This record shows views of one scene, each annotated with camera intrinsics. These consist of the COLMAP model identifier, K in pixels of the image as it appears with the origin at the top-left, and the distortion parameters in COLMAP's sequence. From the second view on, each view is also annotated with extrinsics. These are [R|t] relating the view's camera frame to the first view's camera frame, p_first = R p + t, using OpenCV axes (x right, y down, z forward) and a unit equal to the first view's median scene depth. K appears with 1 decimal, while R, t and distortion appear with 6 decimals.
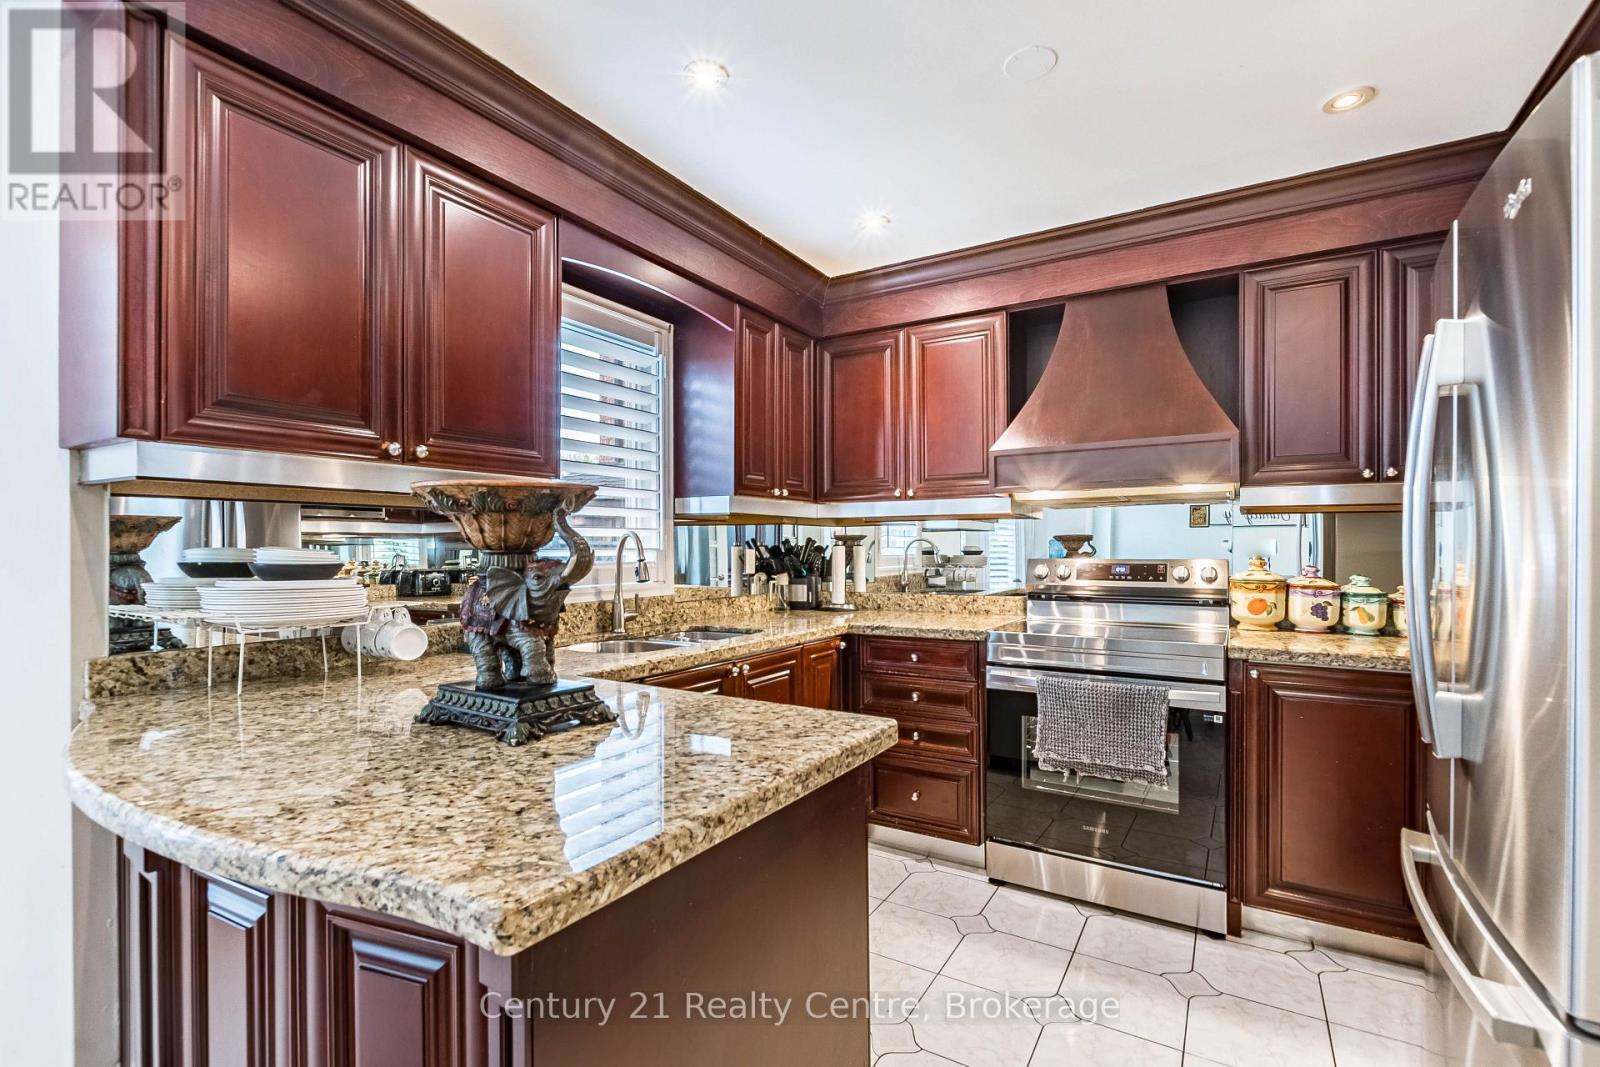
lens RADIAL K [[723.9, 0, 807.5], [0, 723.9, 540.2], [0, 0, 1]] dist [0.014261, 0.000145]
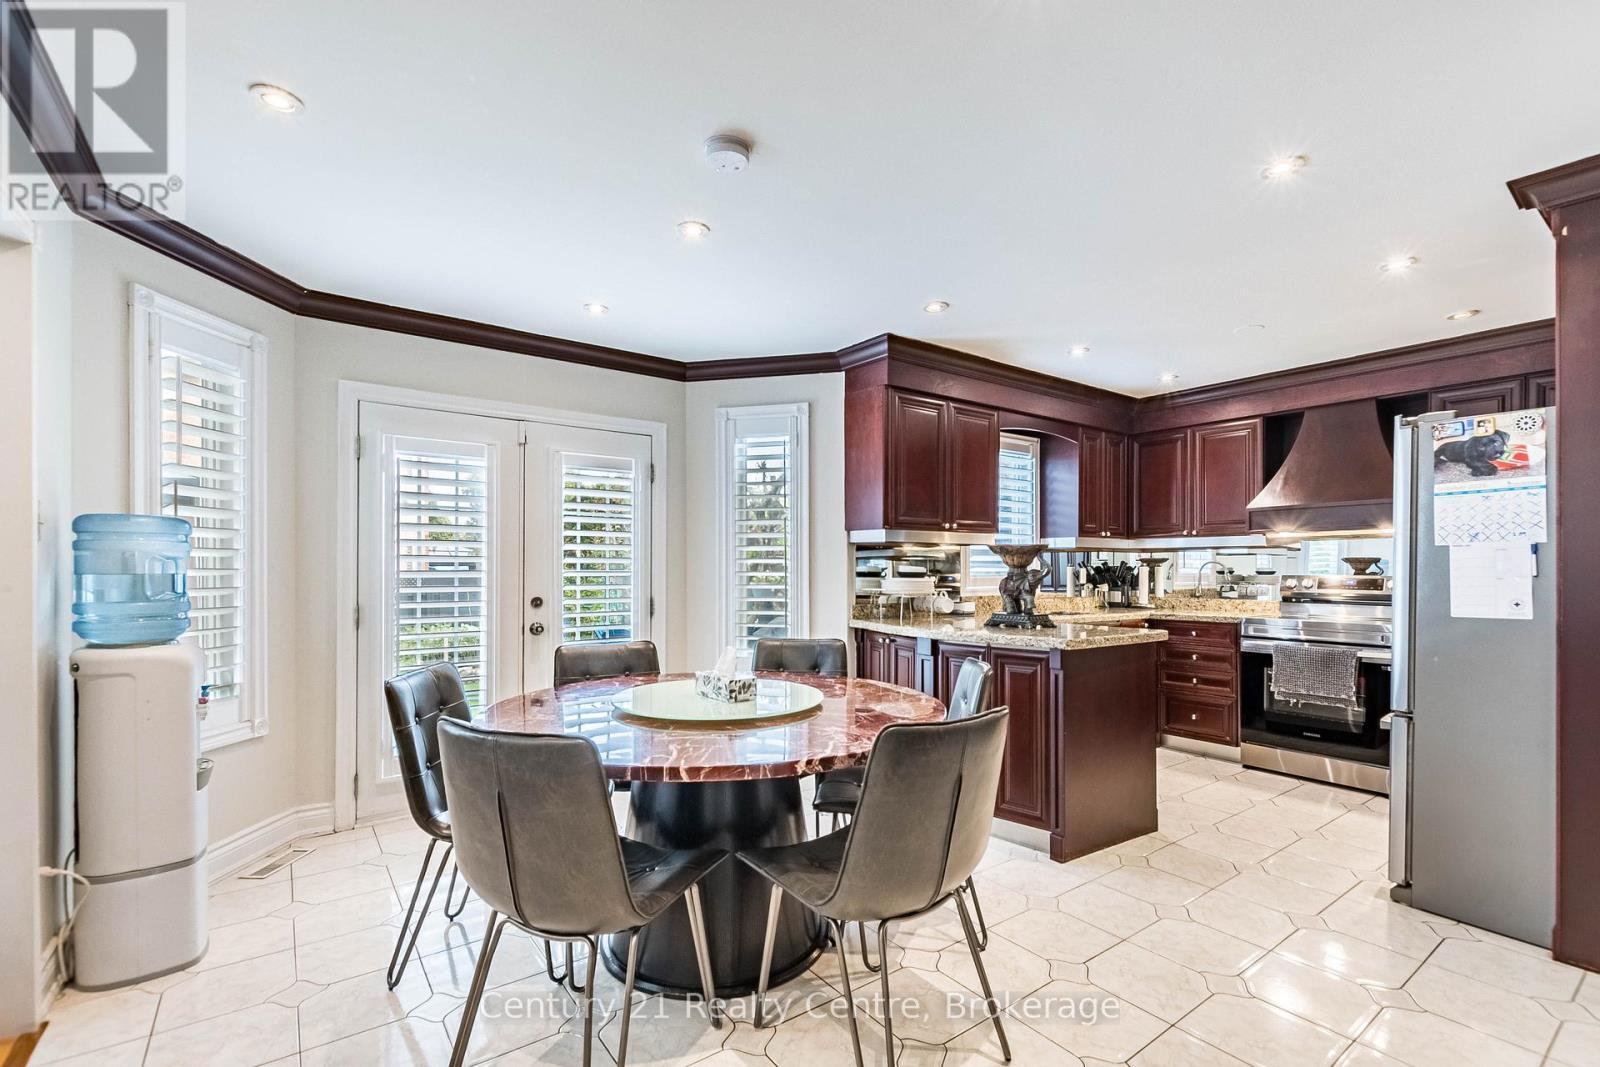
lens RADIAL K [[718.3, 0, 804.9], [0, 718.3, 567.6], [0, 0, 1]] dist [0.001056, -0.000050]
pose [[0.922165, 0.003179, -0.386783, -0.035521], [-0.000085, 0.999968, 0.008015, -0.001729], [0.386796, -0.007358, 0.922136, -0.789558]]
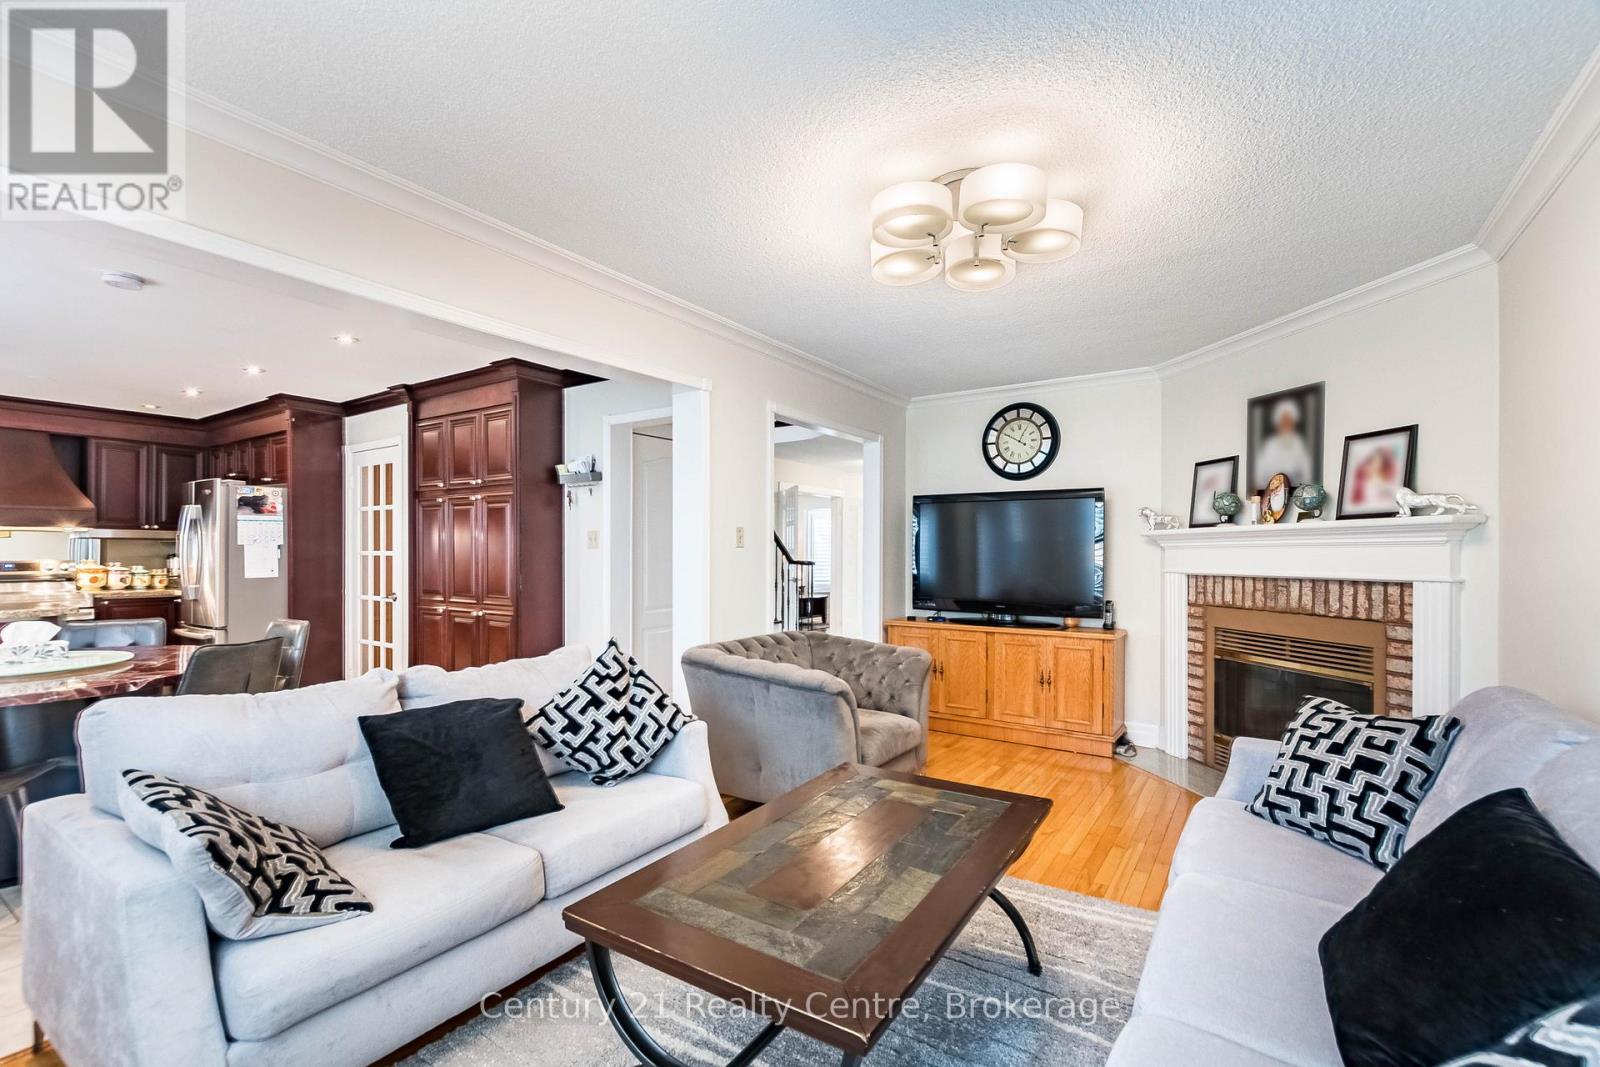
lens RADIAL K [[723.9, 0, 807.5], [0, 723.9, 540.2], [0, 0, 1]] dist [0.014261, 0.000145]
pose [[0.053523, 0.016164, 0.998436, -1.375399], [-0.006509, 0.999853, -0.015838, -0.012896], [-0.998545, -0.005651, 0.053620, -1.207316]]
